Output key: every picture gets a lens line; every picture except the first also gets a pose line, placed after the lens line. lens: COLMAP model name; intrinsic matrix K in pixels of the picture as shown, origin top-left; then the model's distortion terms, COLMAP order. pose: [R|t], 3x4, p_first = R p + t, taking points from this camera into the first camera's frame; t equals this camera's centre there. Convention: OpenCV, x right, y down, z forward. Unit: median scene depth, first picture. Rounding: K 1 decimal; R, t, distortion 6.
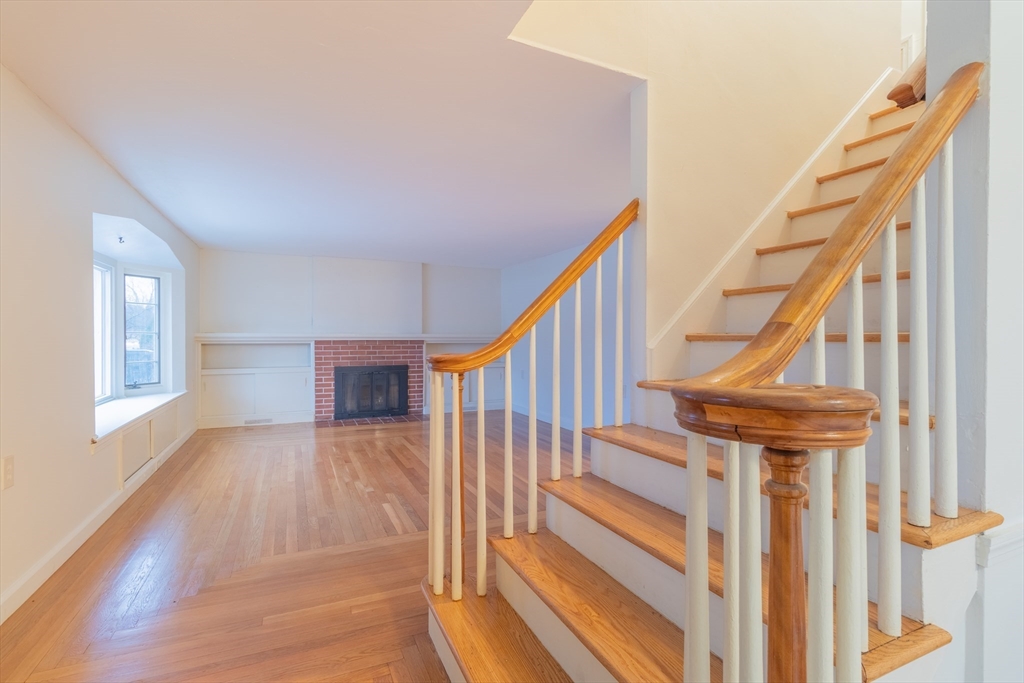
lens RADIAL K [[491.8, 0, 509.6], [0, 491.8, 340.1], [0, 0, 1]] dist [0.004850, 0.000055]
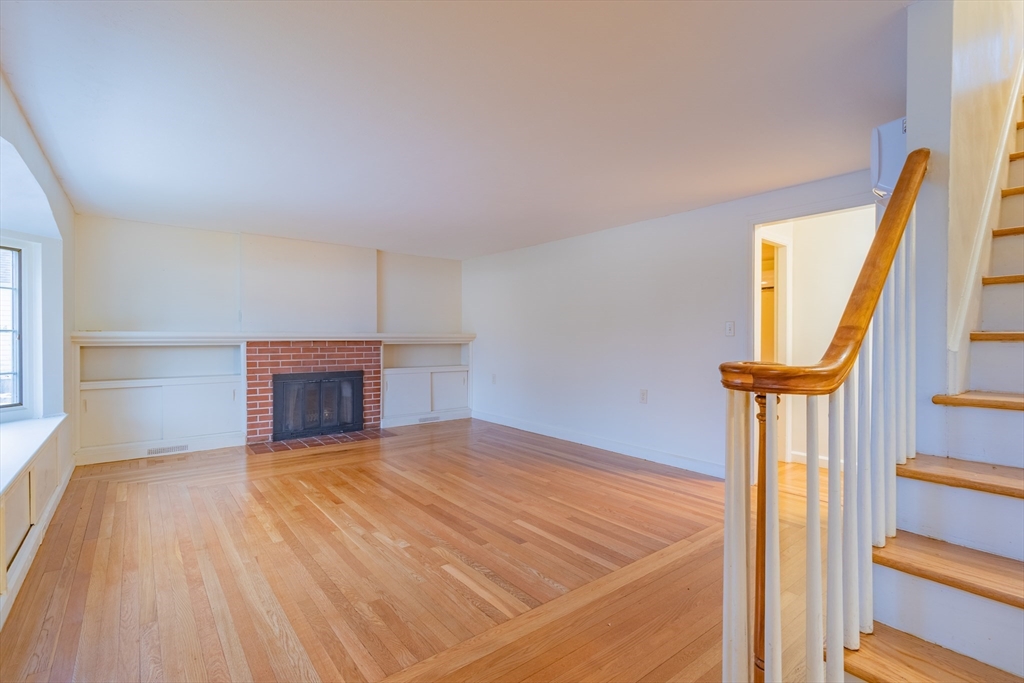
lens RADIAL K [[491.8, 0, 518.3], [0, 491.8, 340.0], [0, 0, 1]] dist [0.004850, 0.000055]
pose [[0.970413, -0.001963, 0.241444, -0.165970], [0.002065, 0.999998, -0.000173, -0.000248], [-0.241443, 0.000666, 0.970415, 0.138233]]
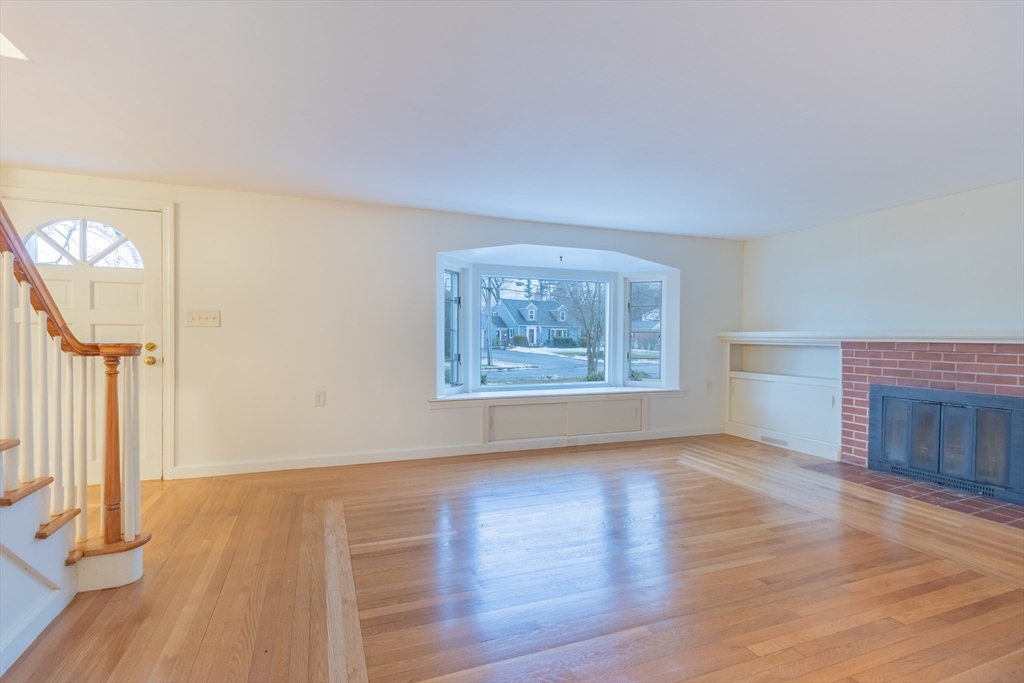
lens RADIAL K [[491.8, 0, 517.9], [0, 491.8, 340.4], [0, 0, 1]] dist [0.004850, 0.000055]
pose [[-0.055441, 0.008596, -0.998425, 0.299516], [-0.011369, 0.999893, 0.009240, -0.002480], [0.998397, 0.011863, -0.055338, 0.593663]]
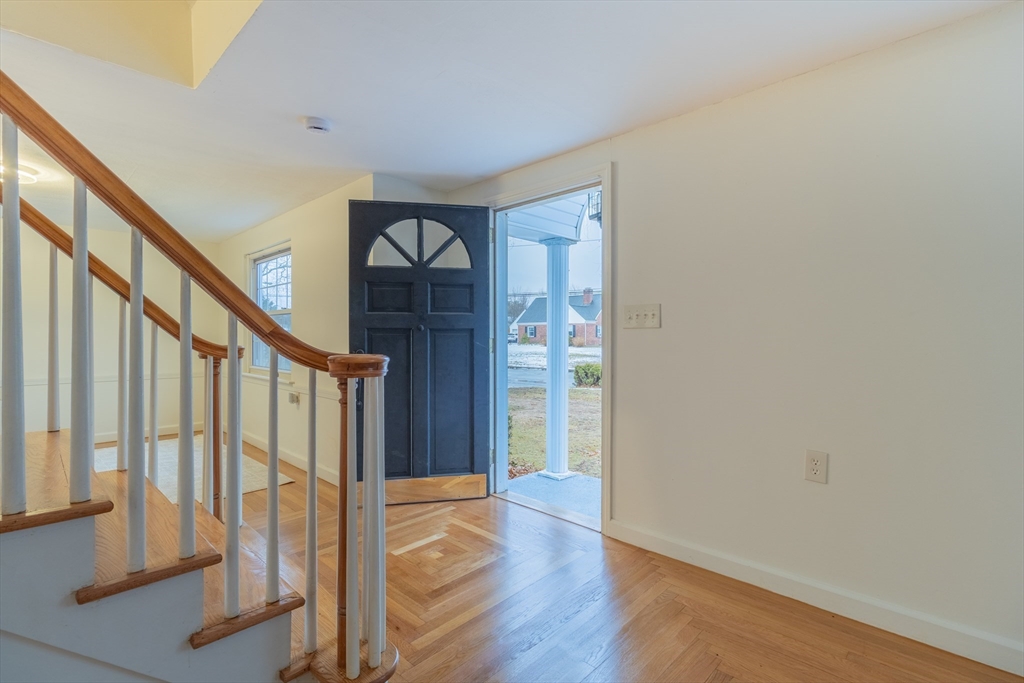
lens RADIAL K [[491.8, 0, 517.8], [0, 491.8, 331.9], [0, 0, 1]] dist [0.004850, 0.000055]
pose [[-0.930519, -0.002140, -0.366236, -0.019196], [-0.000635, 0.999991, -0.004231, -0.004528], [0.366242, -0.003704, -0.930512, 0.531812]]
